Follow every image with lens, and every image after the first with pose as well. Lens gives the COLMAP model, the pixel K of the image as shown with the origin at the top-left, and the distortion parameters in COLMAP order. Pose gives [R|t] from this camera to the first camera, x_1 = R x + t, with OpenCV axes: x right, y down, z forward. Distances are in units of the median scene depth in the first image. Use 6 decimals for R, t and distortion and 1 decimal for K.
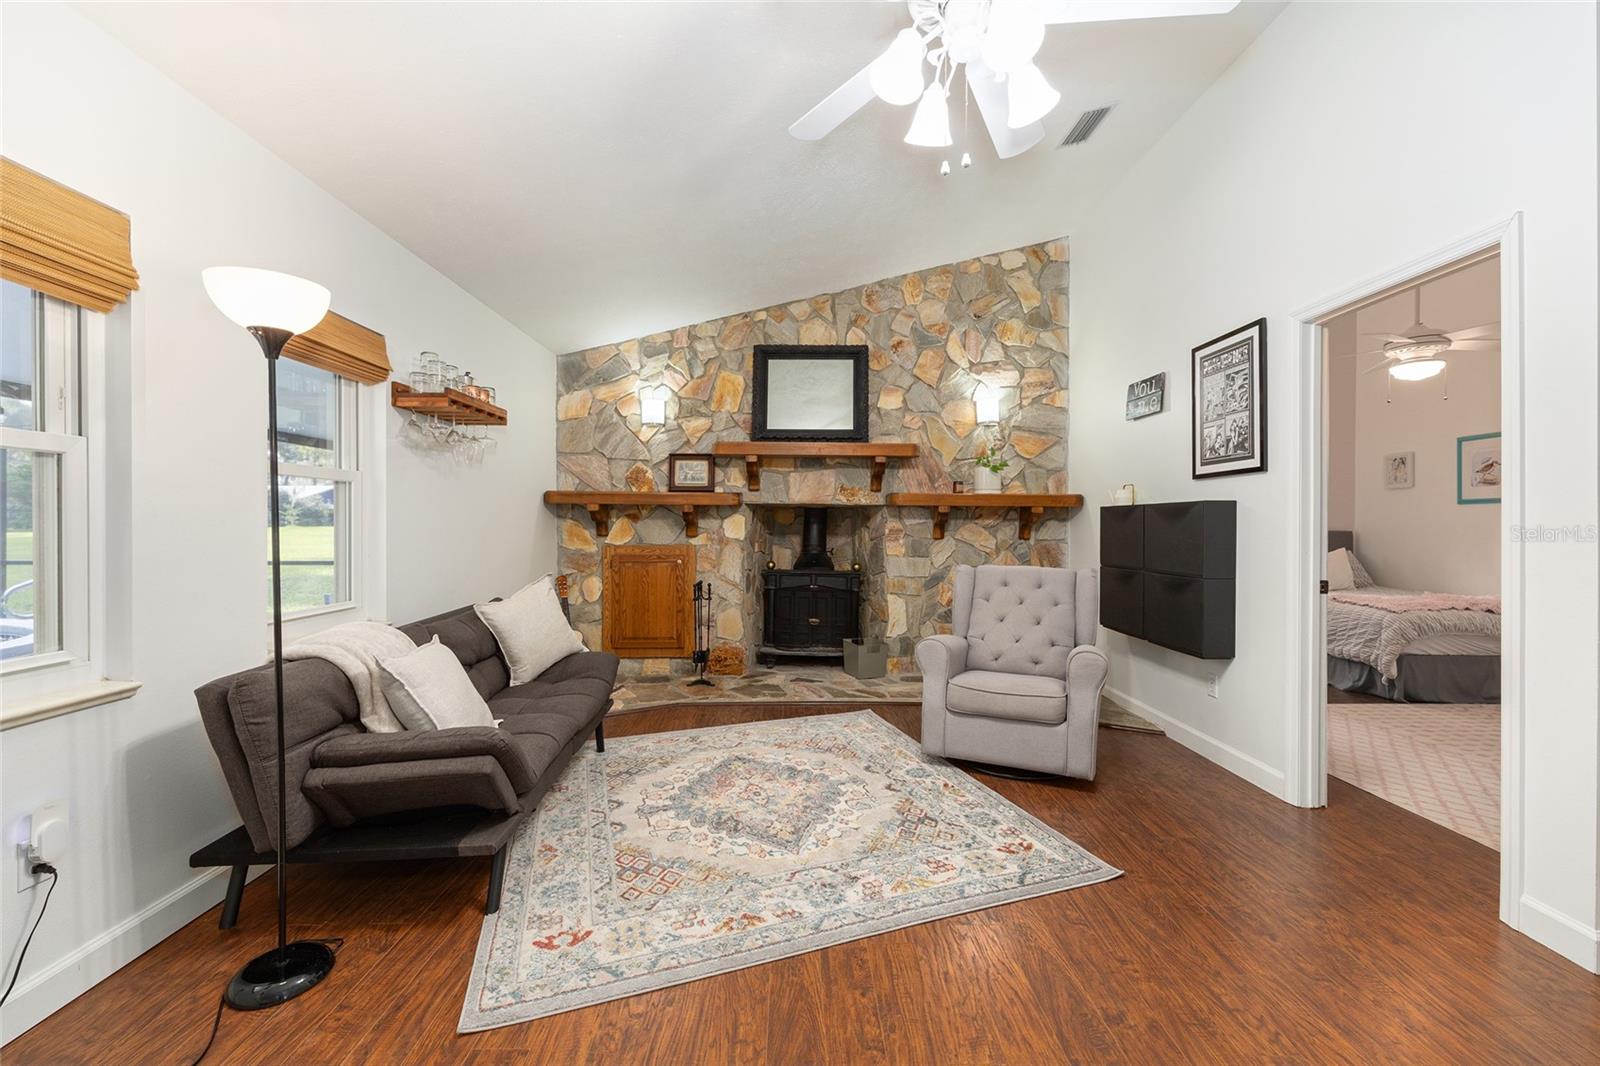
lens RADIAL K [[637.4, 0, 800.0], [0, 637.4, 533.0], [0, 0, 1]] dist [-0.001987, -0.000423]
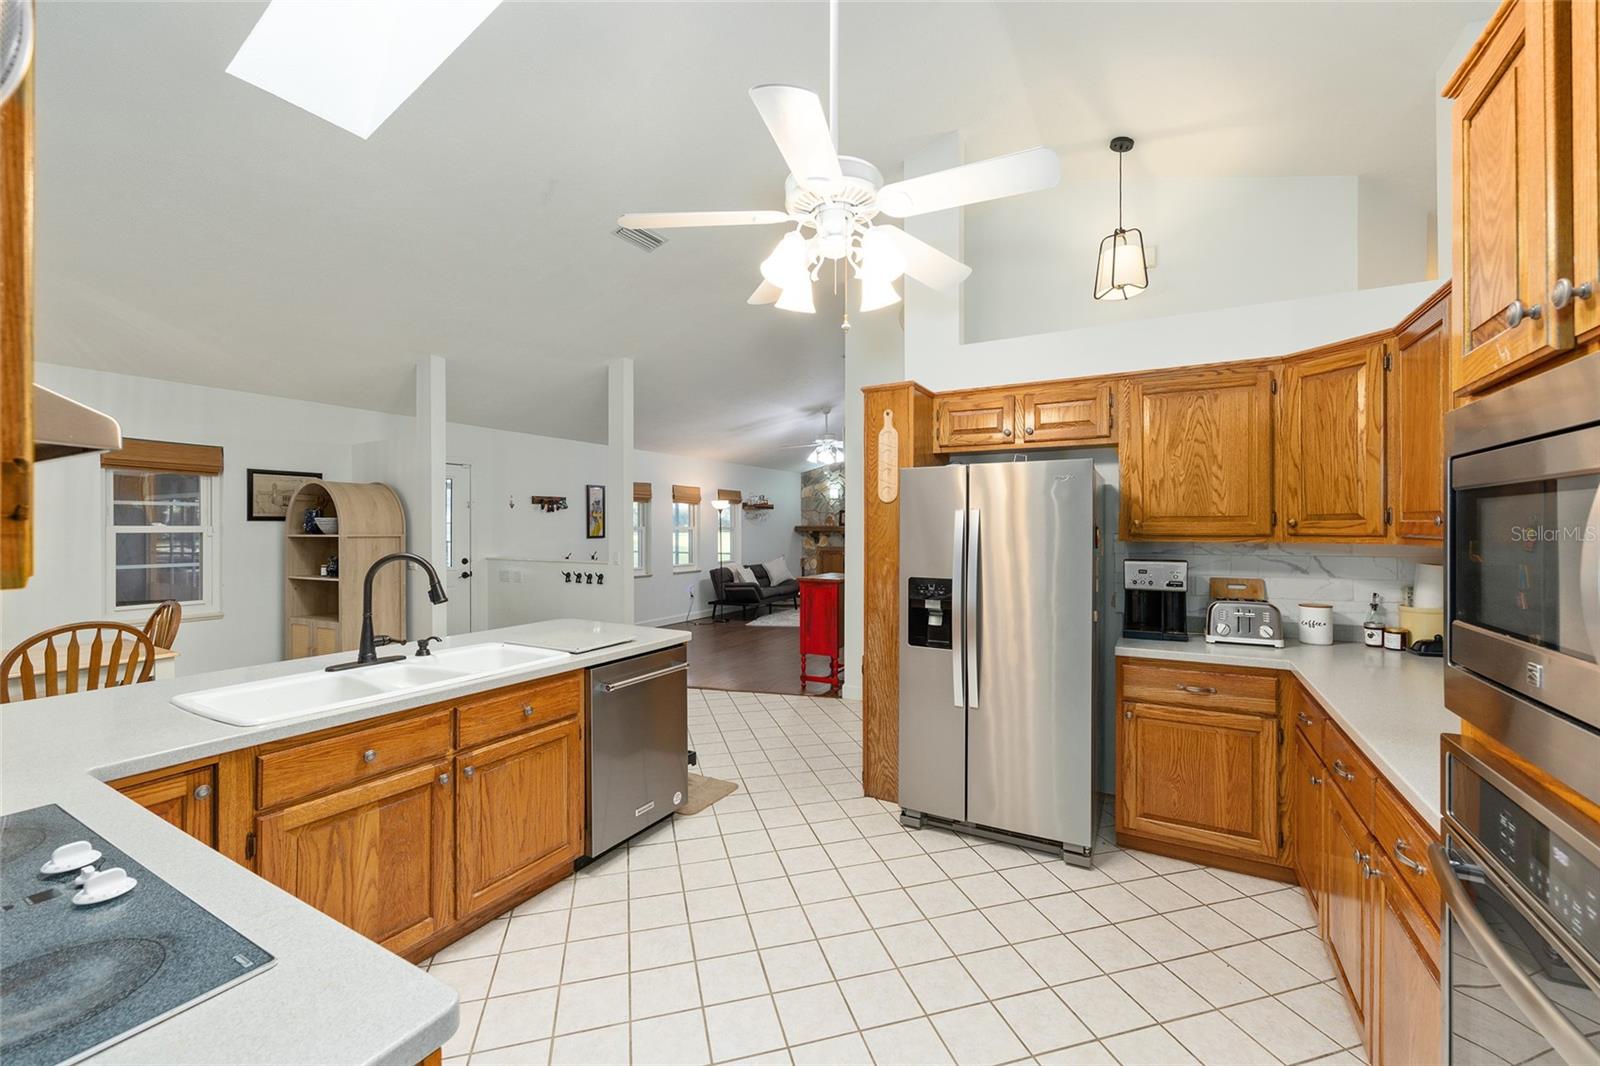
lens RADIAL K [[637.4, 0, 800.0], [0, 637.4, 533.0], [0, 0, 1]] dist [-0.001987, -0.000423]
pose [[0.862185, 0.000657, -0.506593, 1.572276], [-0.001989, 0.999996, -0.002088, -0.050665], [0.506590, 0.002808, 0.862183, -2.094104]]
